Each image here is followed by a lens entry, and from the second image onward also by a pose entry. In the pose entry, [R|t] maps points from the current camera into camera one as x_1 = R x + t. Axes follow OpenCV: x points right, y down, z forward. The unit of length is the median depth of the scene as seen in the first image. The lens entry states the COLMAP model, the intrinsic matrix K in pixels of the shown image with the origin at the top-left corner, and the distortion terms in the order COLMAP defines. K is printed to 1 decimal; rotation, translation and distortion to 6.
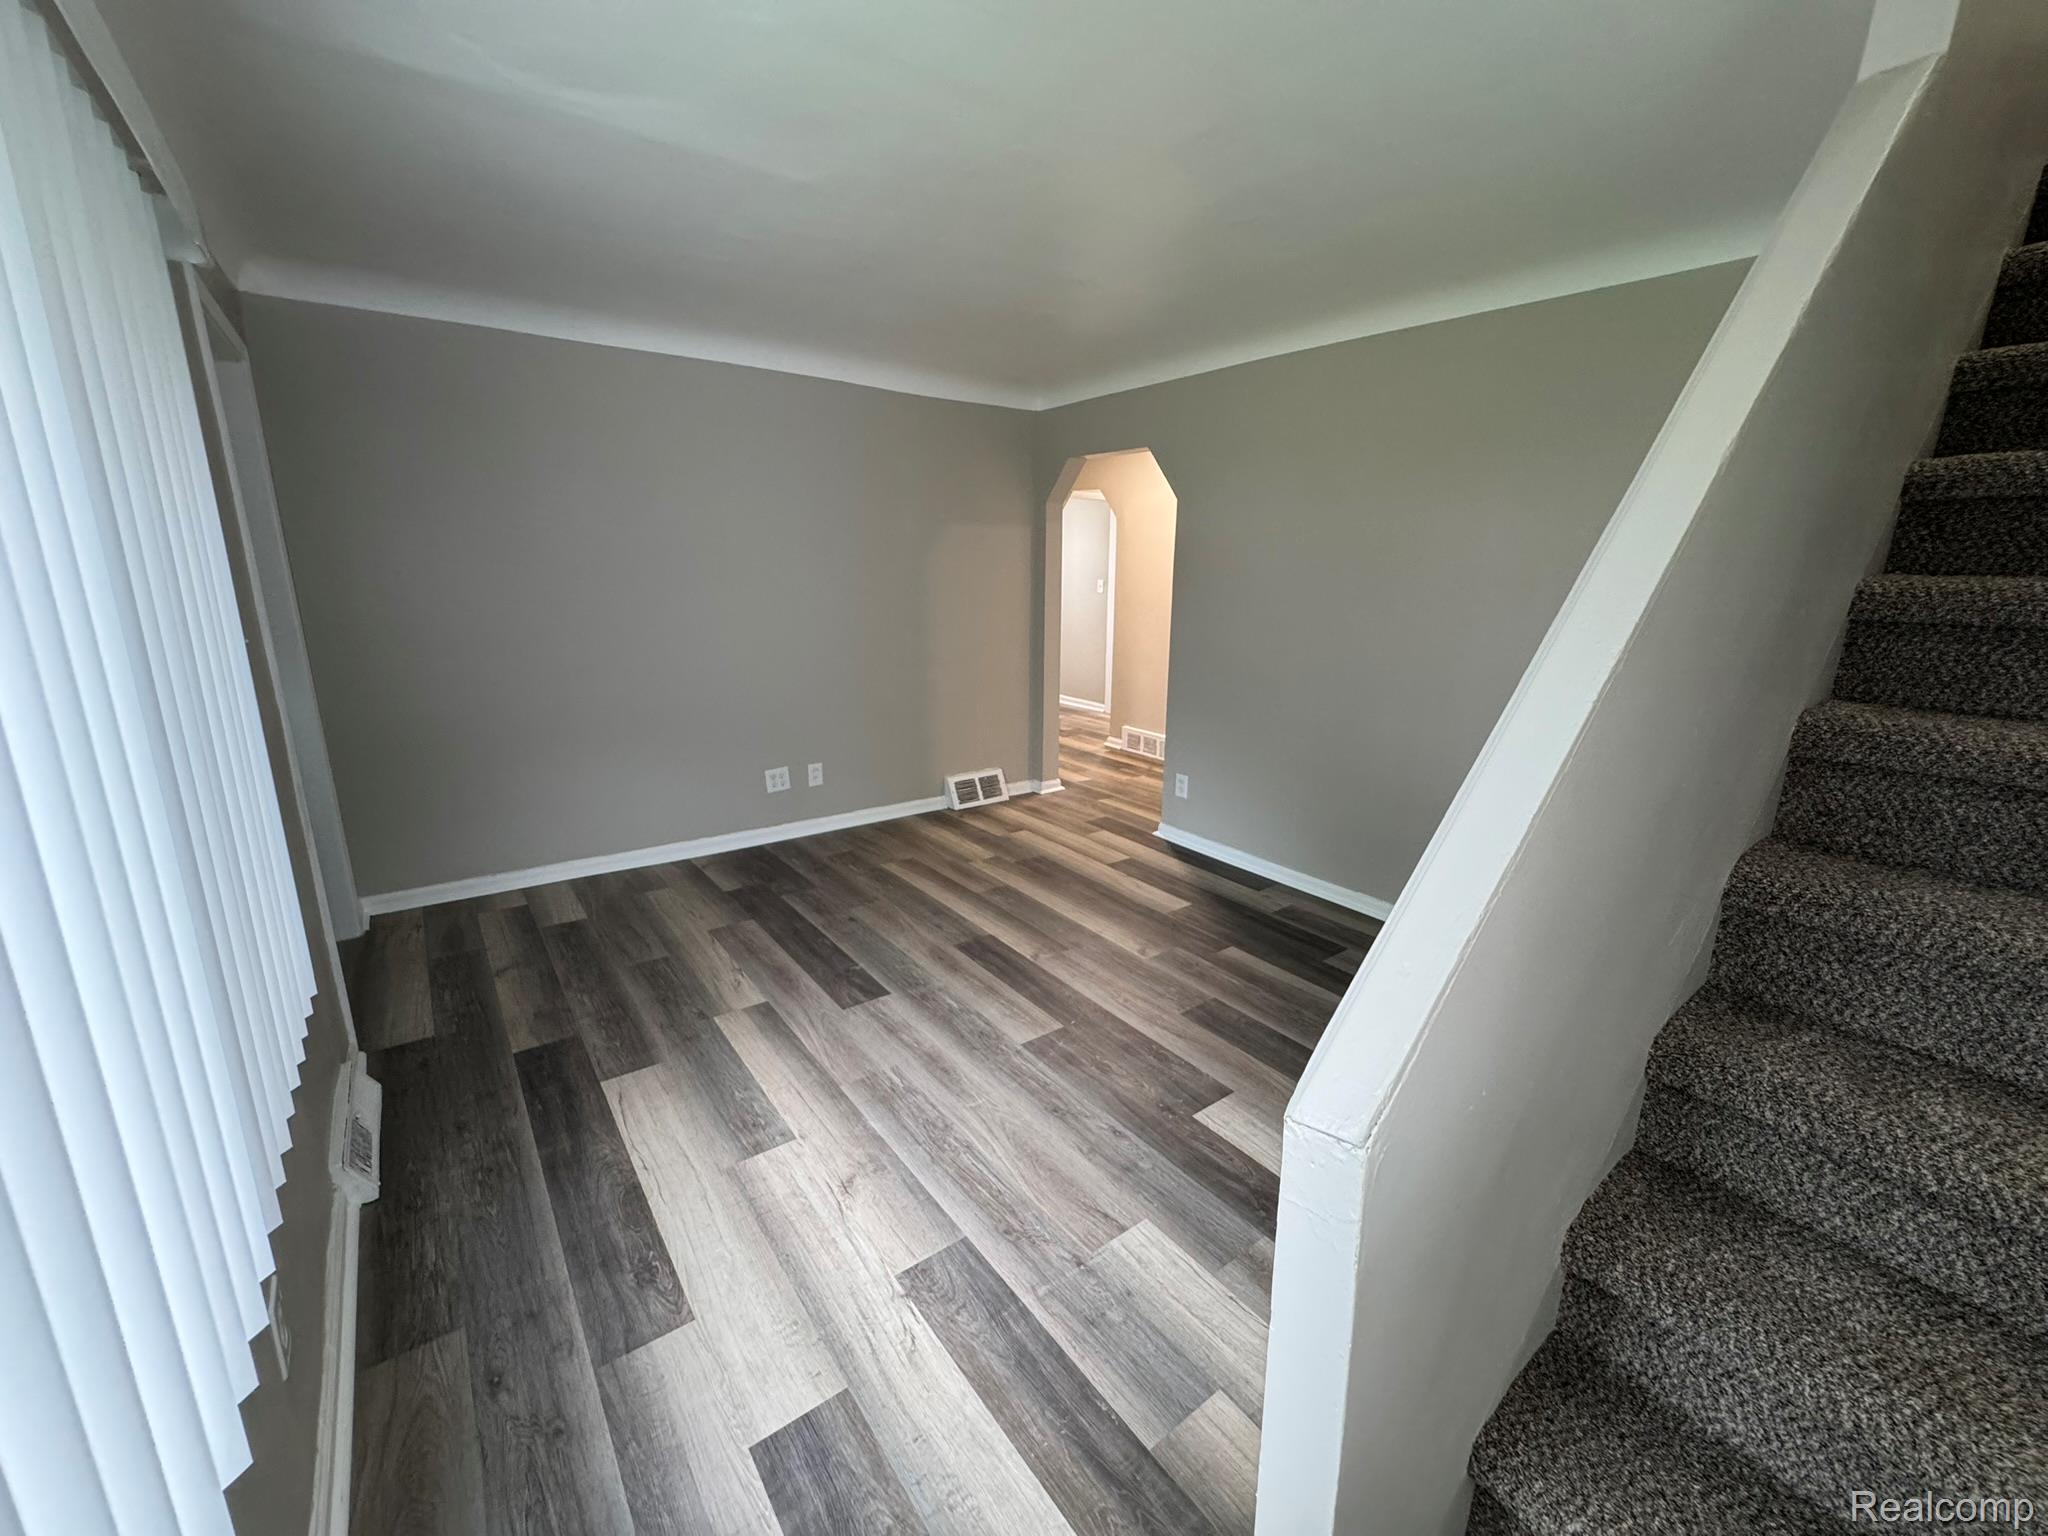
lens RADIAL K [[824.8, 0, 1017.3], [0, 824.8, 760.8], [0, 0, 1]] dist [-0.007848, 0.001210]
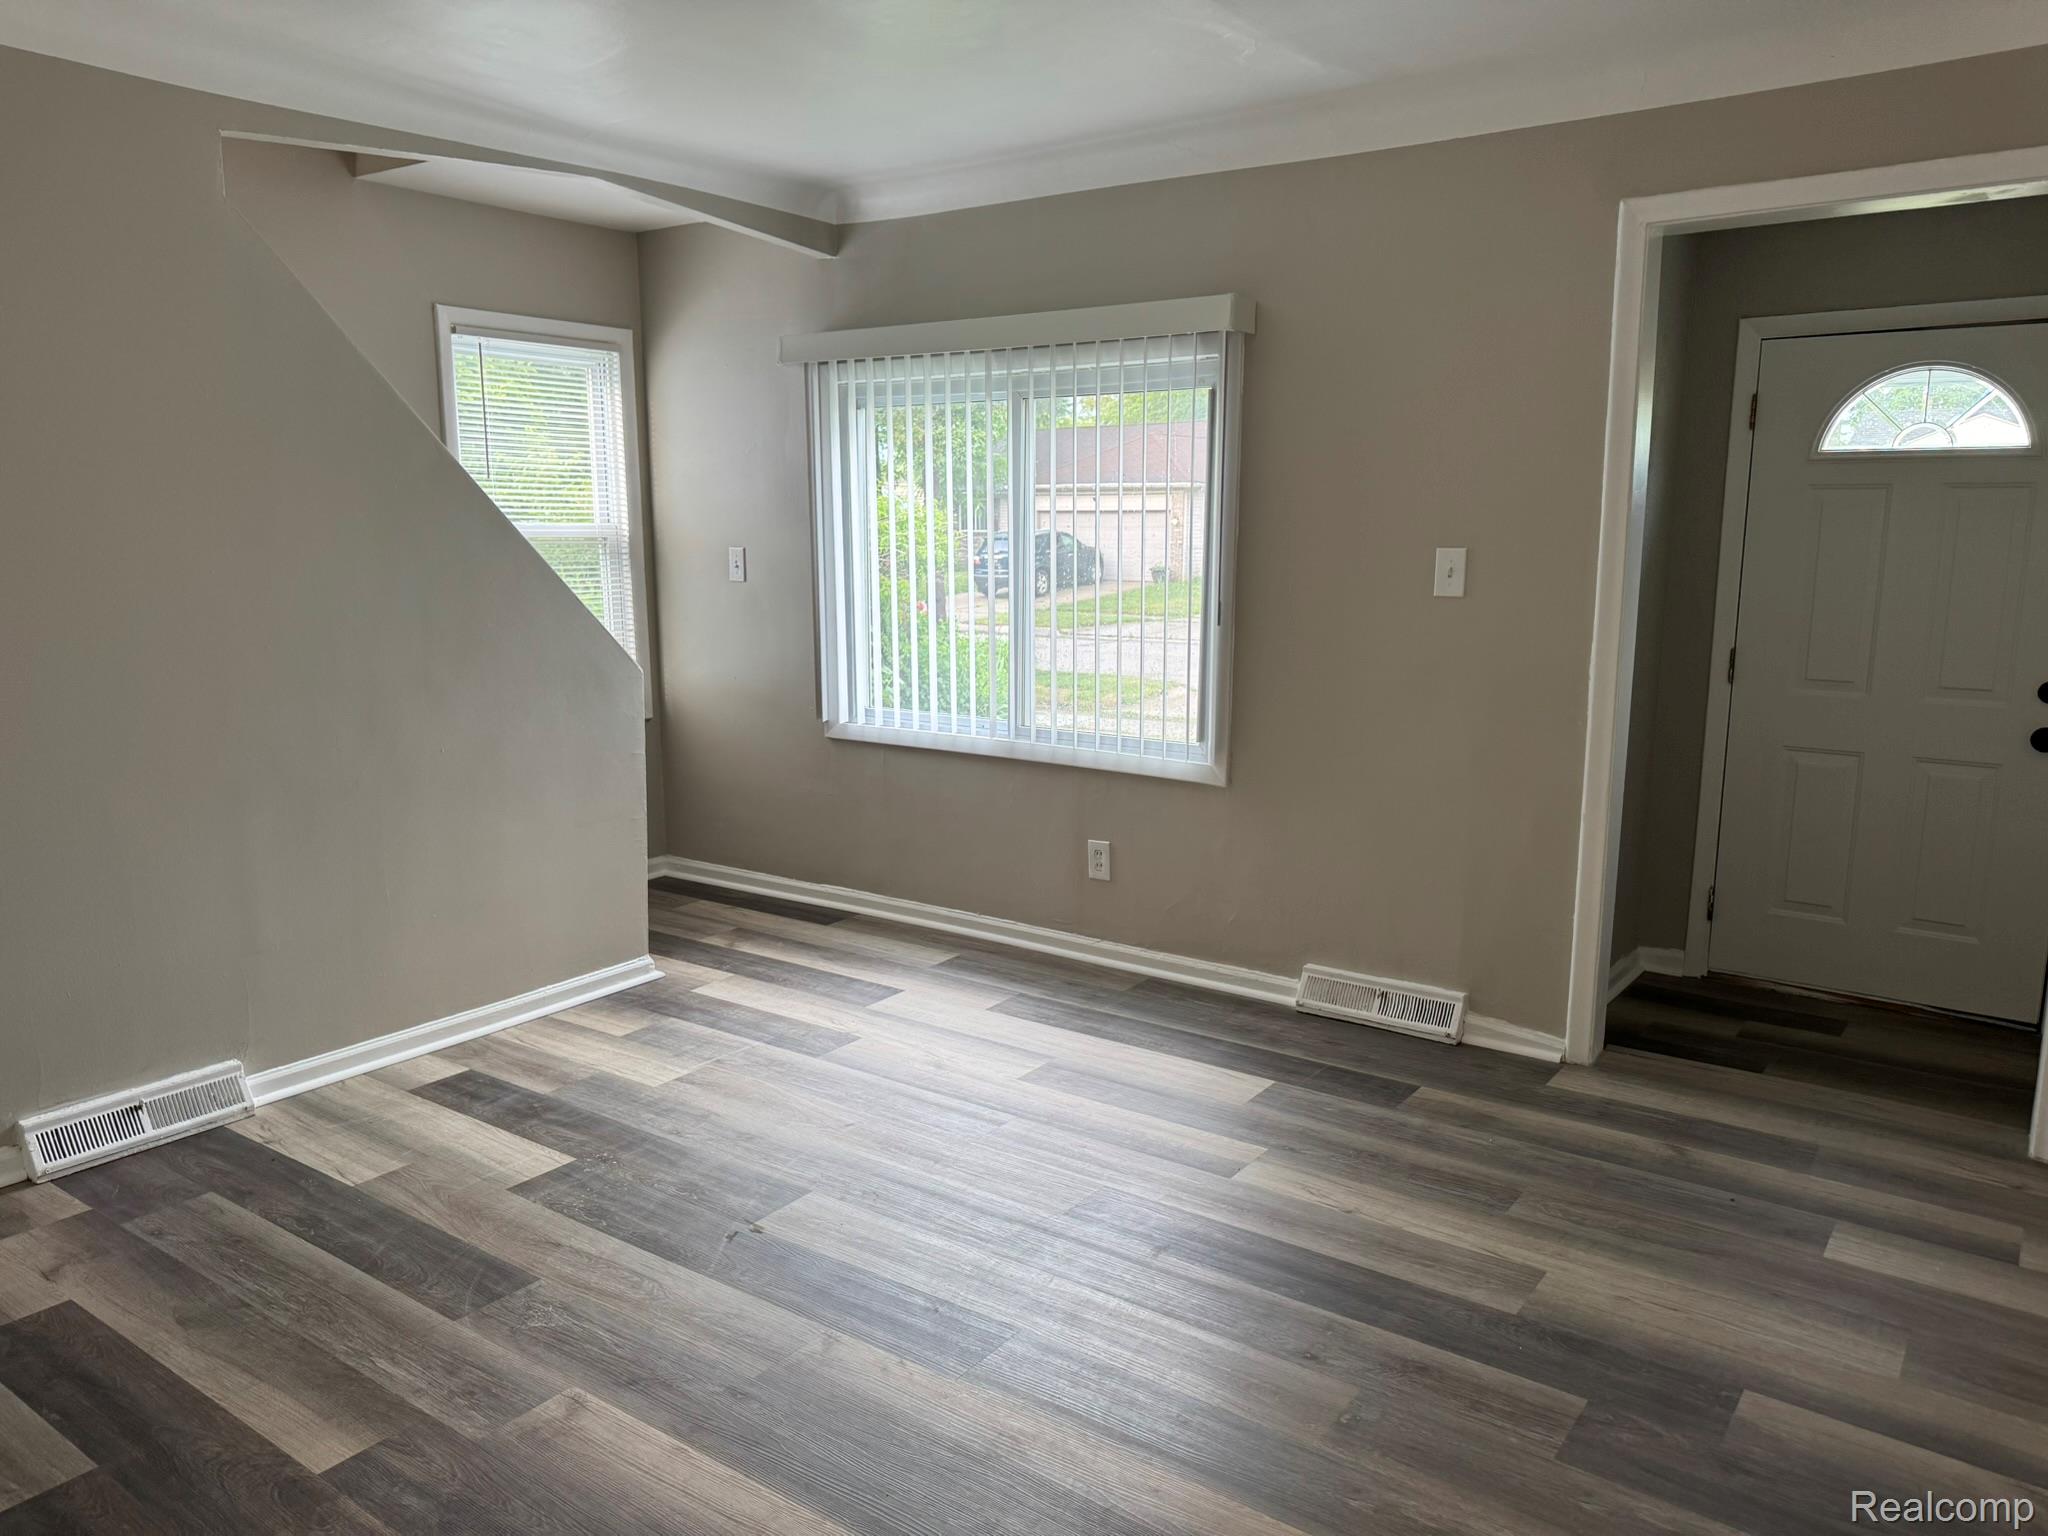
lens RADIAL K [[1449.7, 0, 1030.8], [0, 1449.7, 770.1], [0, 0, 1]] dist [0.061054, -0.061381]
pose [[-0.955301, 0.037568, -0.293238, 0.189151], [-0.081553, 0.919918, 0.383537, -0.492794], [0.284164, 0.390307, -0.875735, 2.177704]]
